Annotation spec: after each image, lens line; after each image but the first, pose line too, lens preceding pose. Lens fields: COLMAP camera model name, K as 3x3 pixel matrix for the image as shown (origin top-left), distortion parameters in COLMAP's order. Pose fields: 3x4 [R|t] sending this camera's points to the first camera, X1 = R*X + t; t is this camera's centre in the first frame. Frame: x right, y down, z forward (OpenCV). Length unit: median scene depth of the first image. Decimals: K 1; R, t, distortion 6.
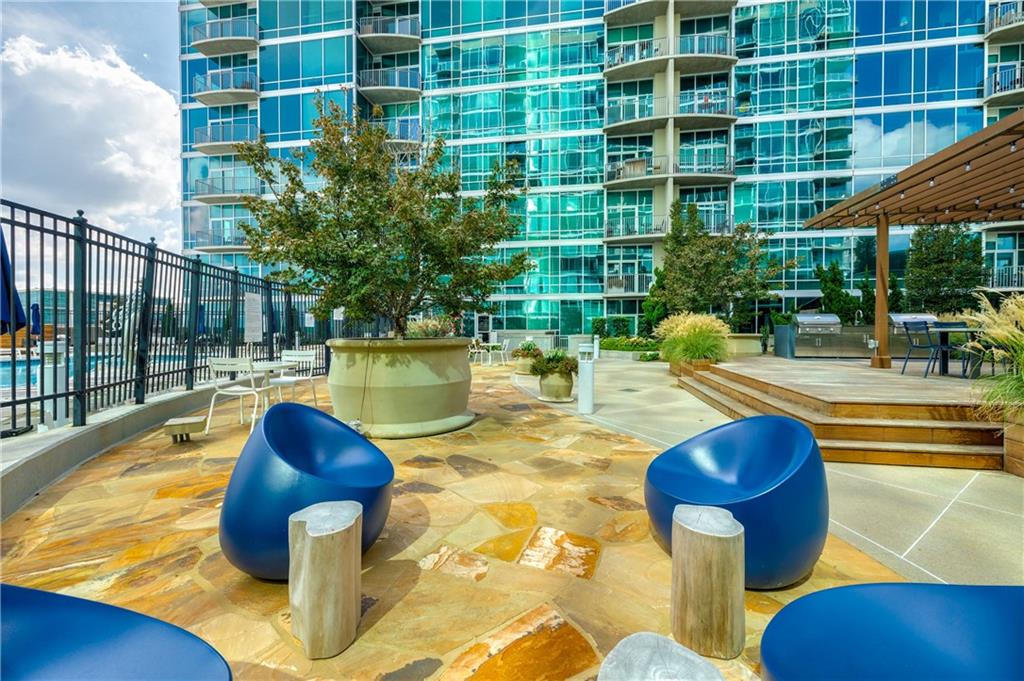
lens RADIAL K [[439.1, 0, 515.3], [0, 439.1, 333.2], [0, 0, 1]] dist [-0.002506, 0.000484]
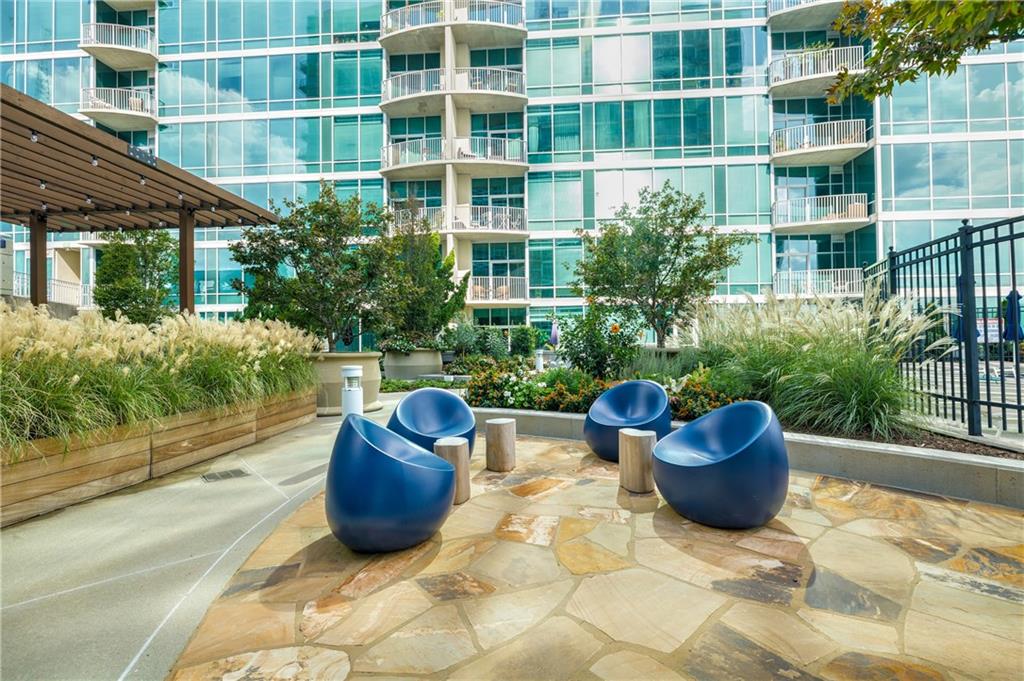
lens RADIAL K [[451.3, 0, 515.0], [0, 451.3, 336.8], [0, 0, 1]] dist [-0.009903, 0.000049]
pose [[-0.994094, 0.008453, -0.108193, 0.260442], [0.008882, 0.999954, -0.003483, -0.021068], [0.108159, -0.004424, -0.994124, 2.149824]]
